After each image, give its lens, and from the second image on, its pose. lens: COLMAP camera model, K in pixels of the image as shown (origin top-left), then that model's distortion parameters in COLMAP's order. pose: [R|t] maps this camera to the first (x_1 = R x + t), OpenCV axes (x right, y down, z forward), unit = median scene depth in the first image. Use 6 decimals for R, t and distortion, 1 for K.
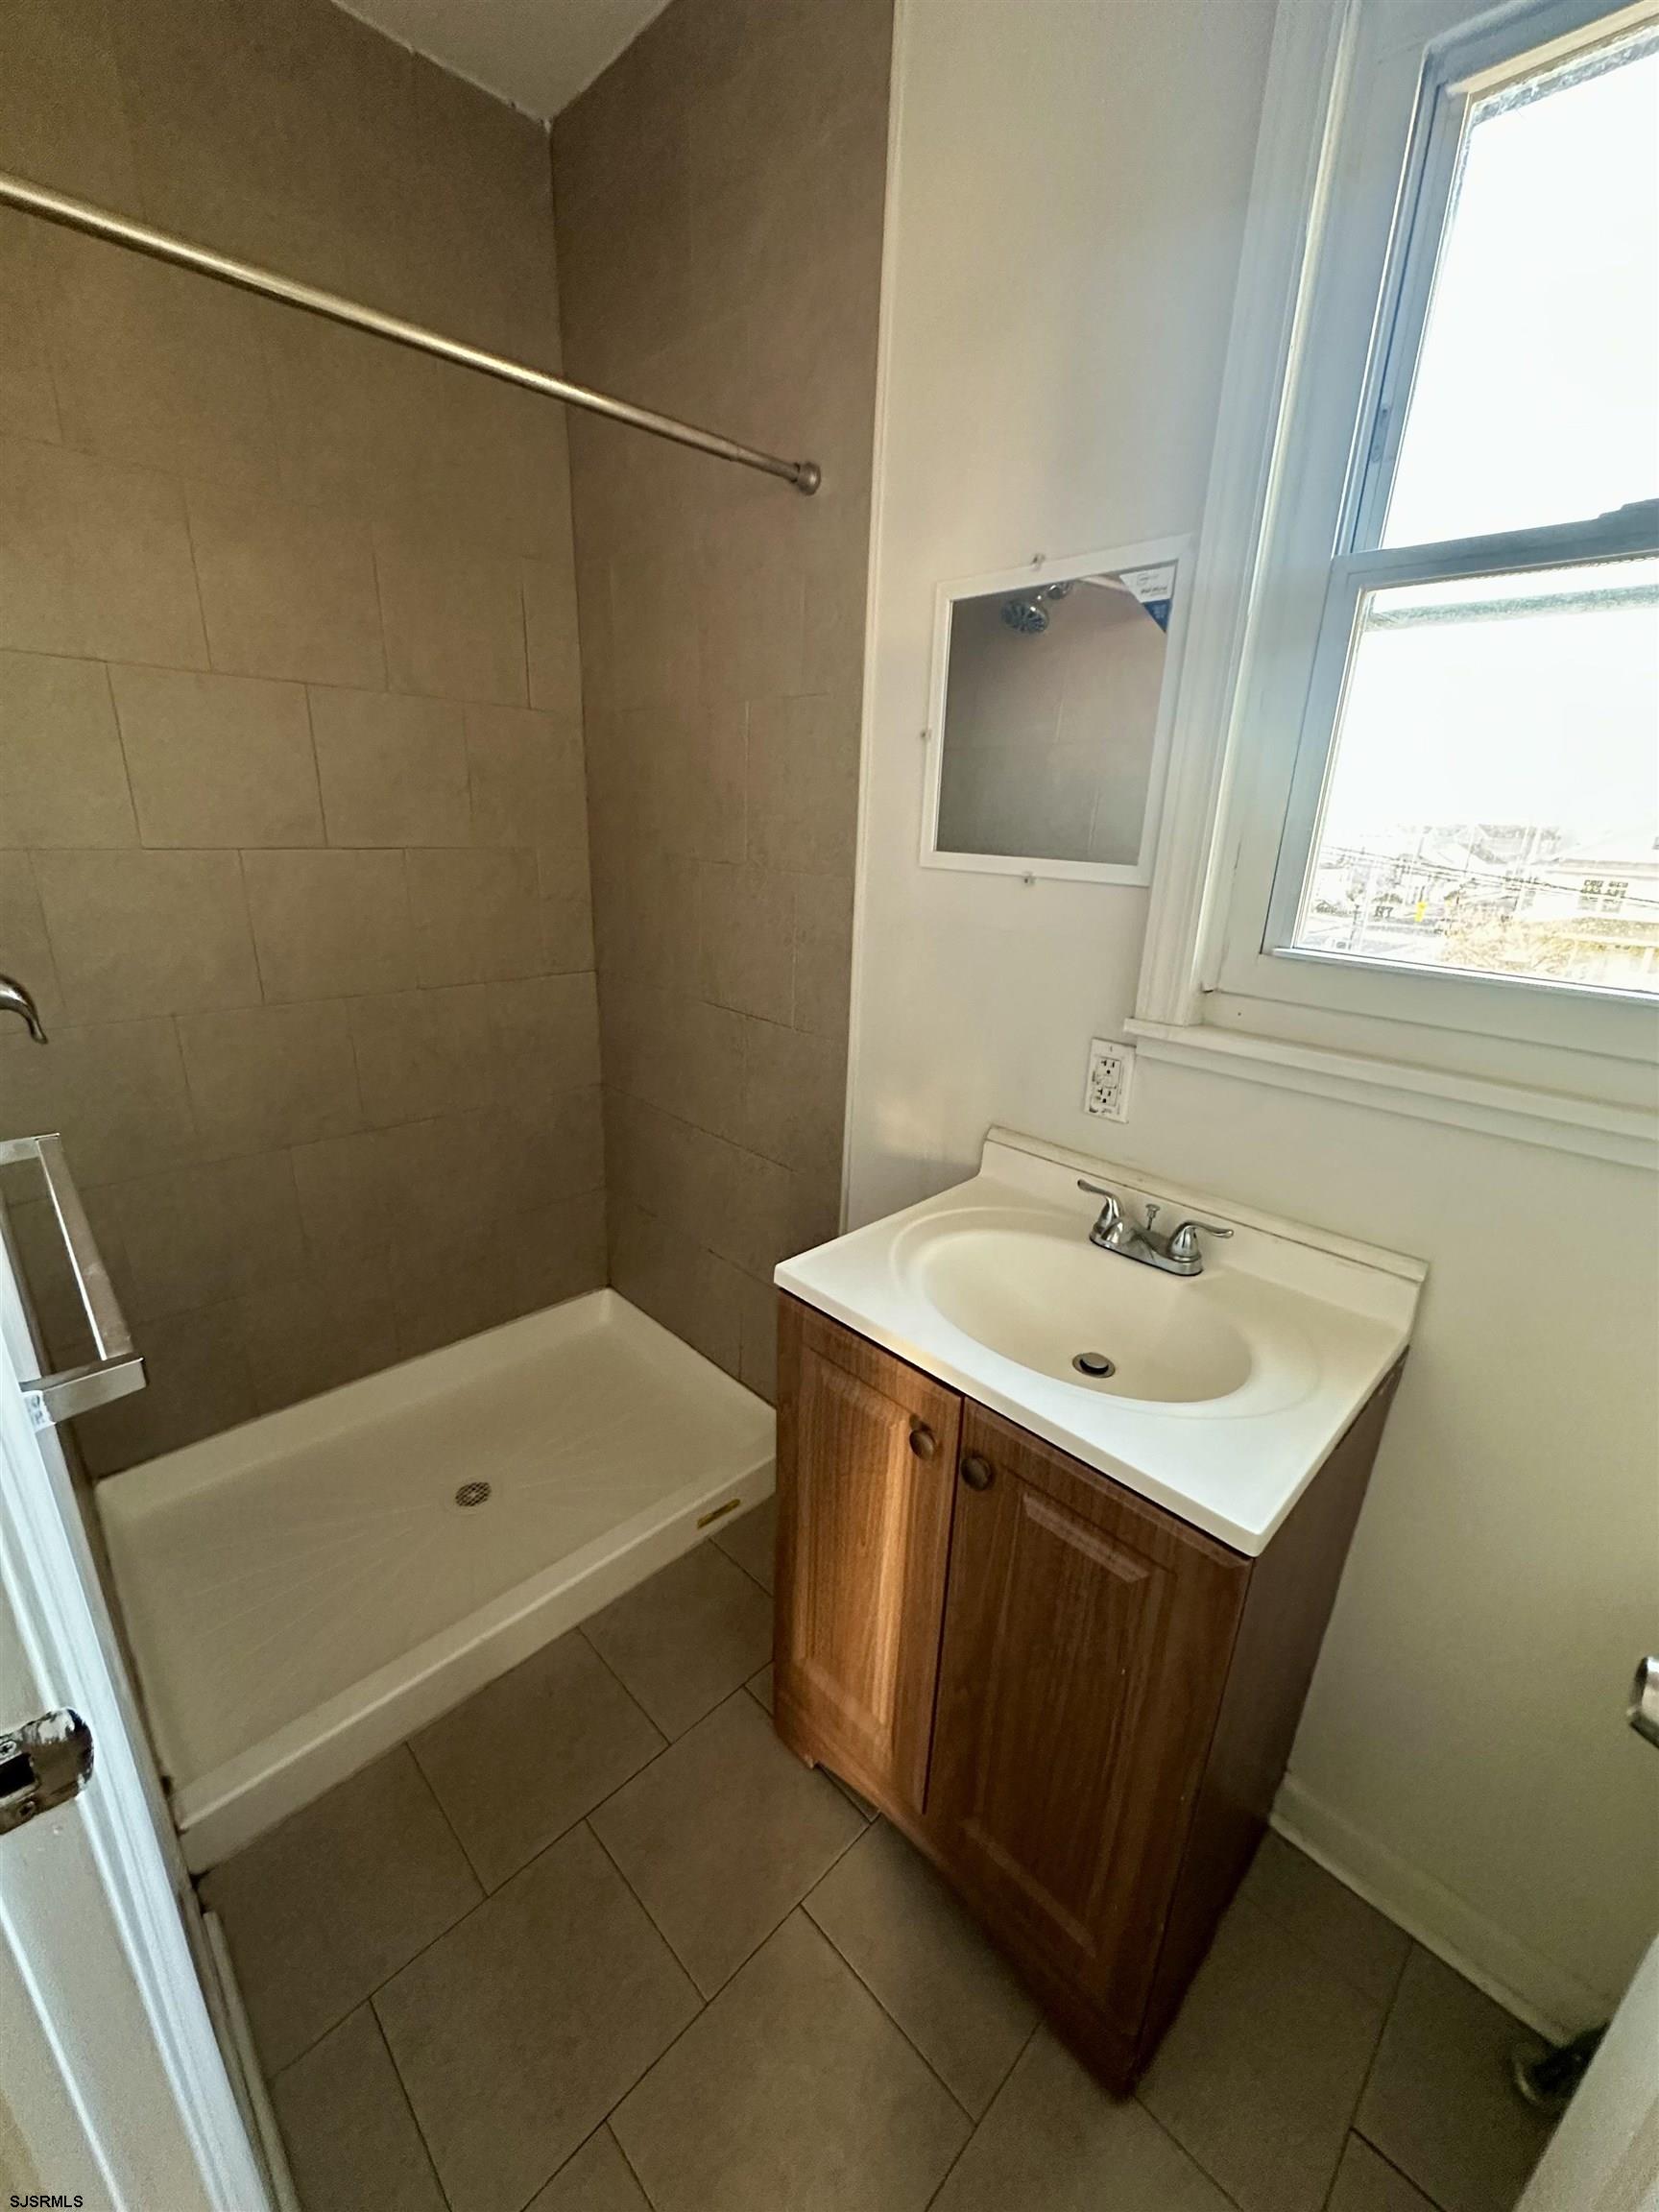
lens RADIAL K [[888.9, 0, 829.5], [0, 888.9, 1106.0], [0, 0, 1]] dist [-0.000155, 0.000031]
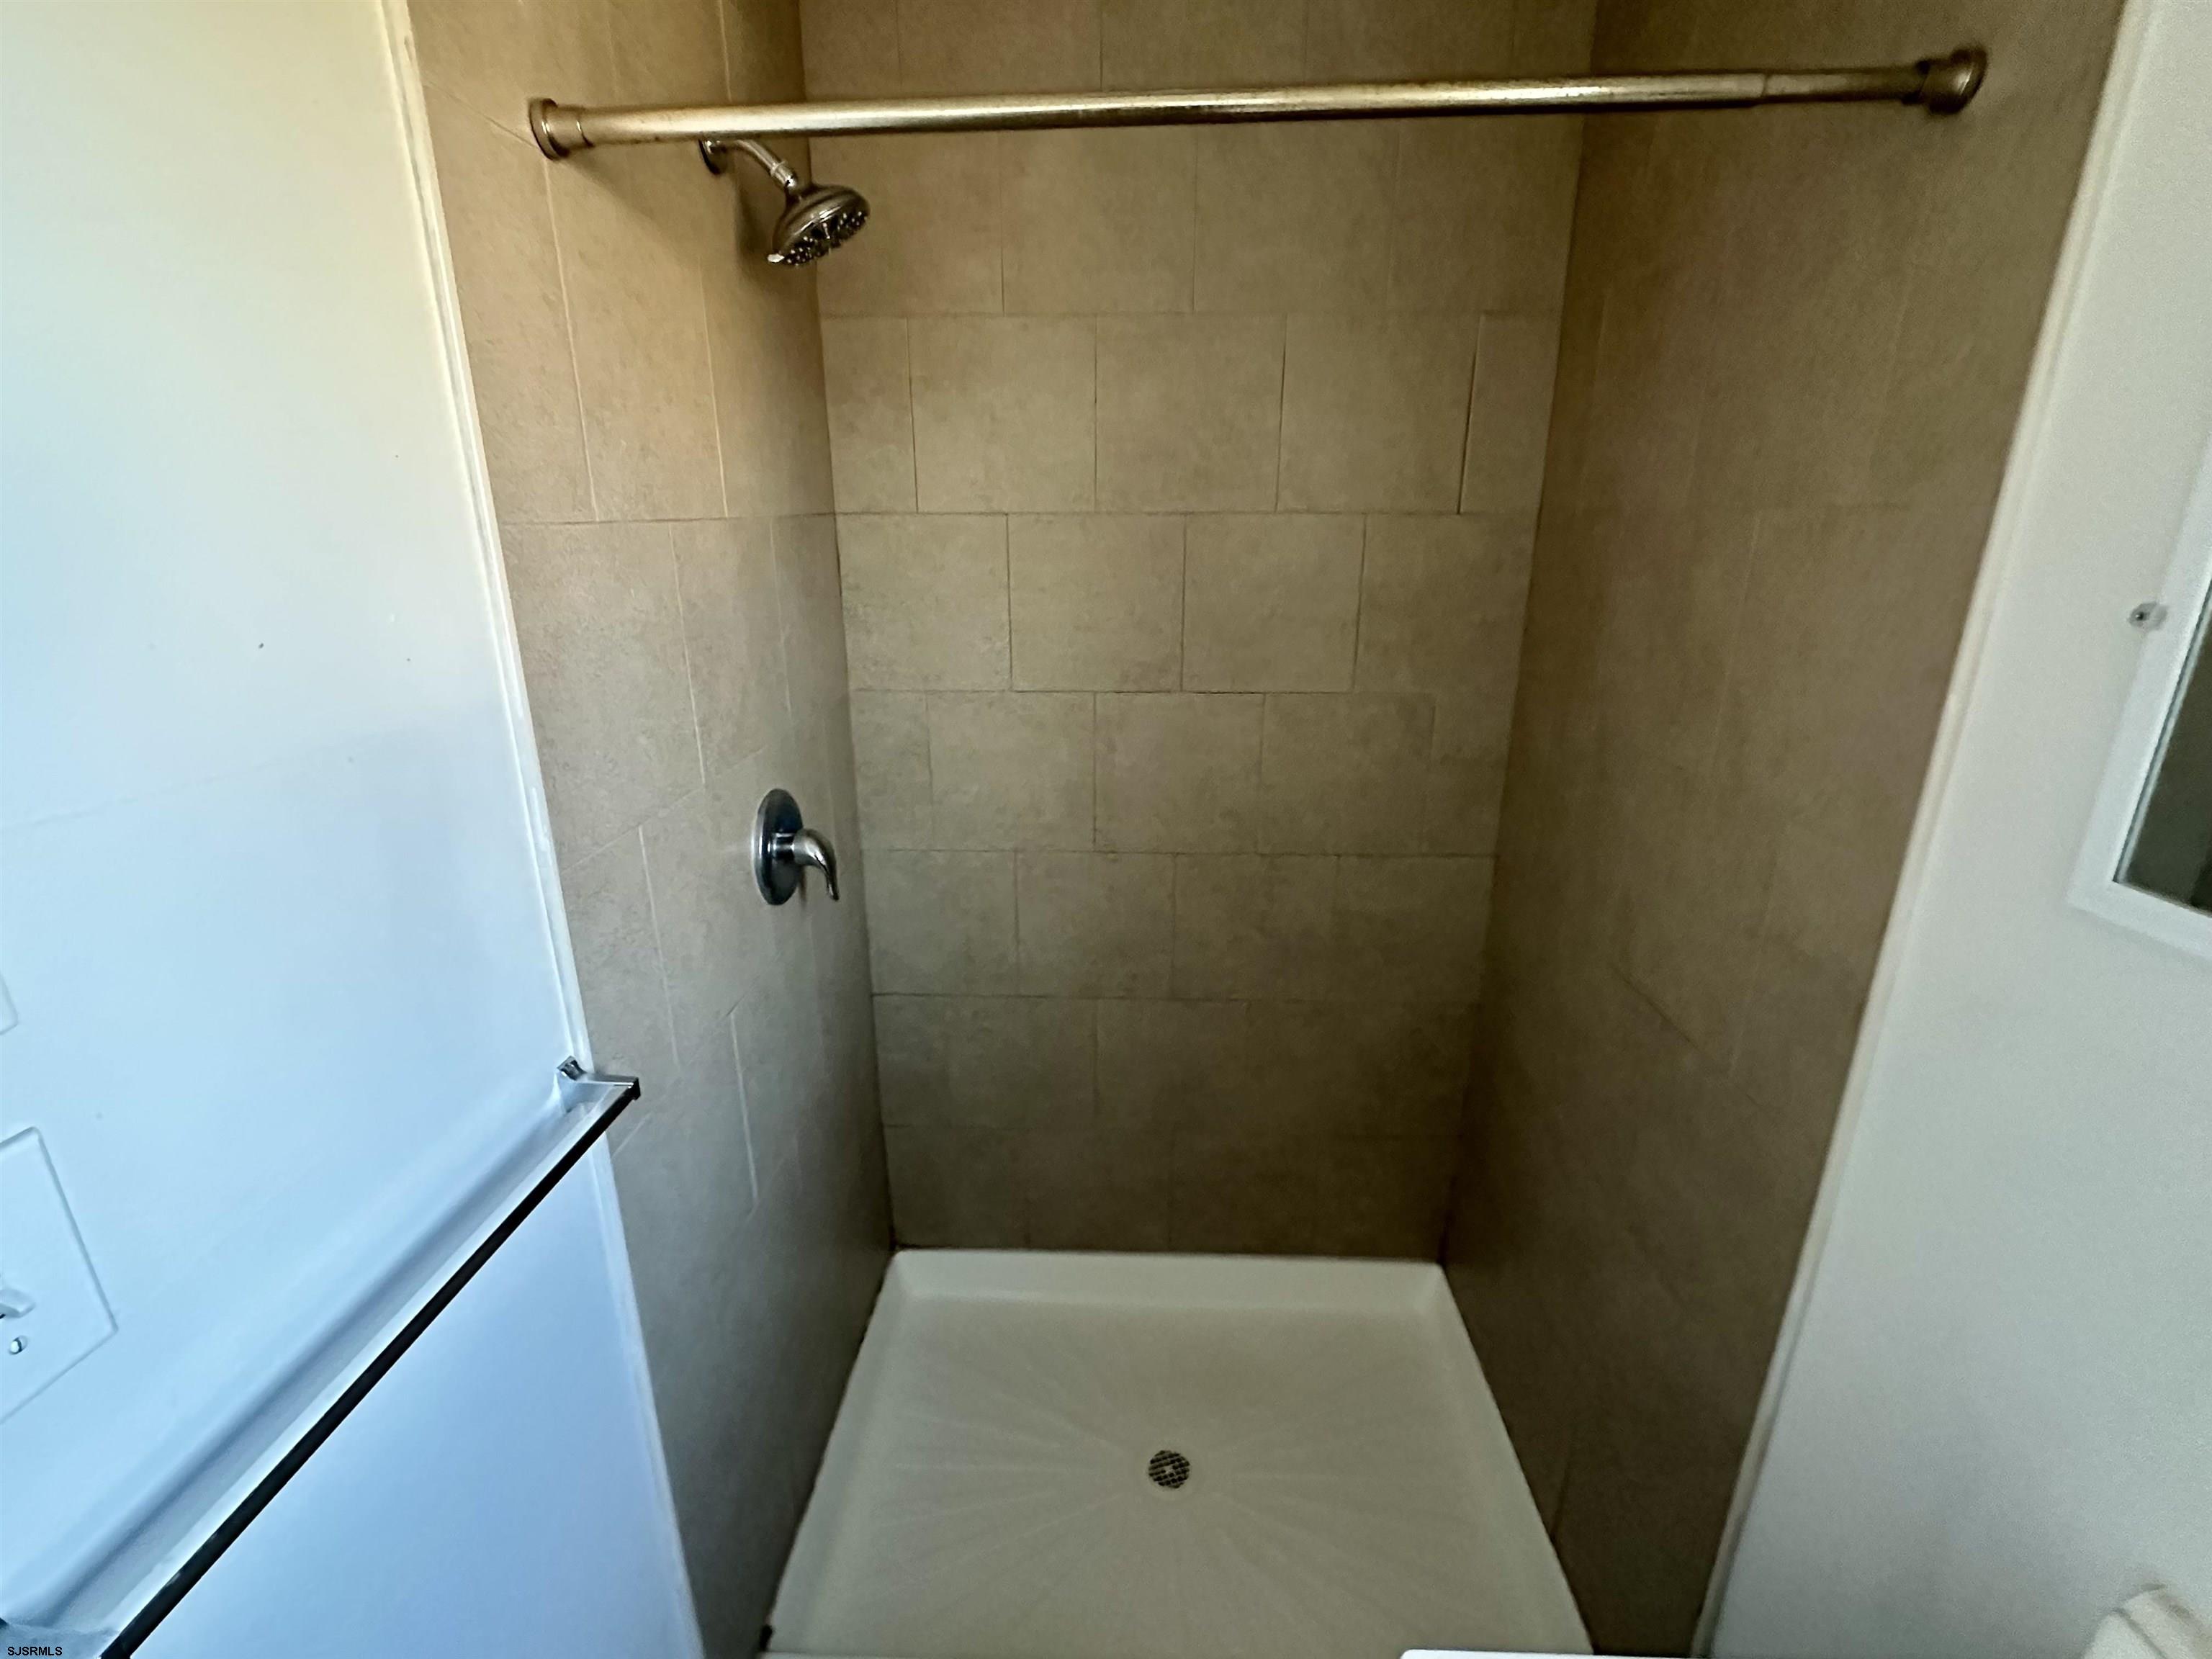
lens RADIAL K [[969.6, 0, 1106.0], [0, 969.6, 829.5], [0, 0, 1]] dist [-0.001169, 0.000892]
pose [[0.684548, 0.185827, -0.704885, 0.090412], [-0.205915, 0.976876, 0.057558, -0.199527], [0.699280, 0.105745, 0.706983, 0.283756]]
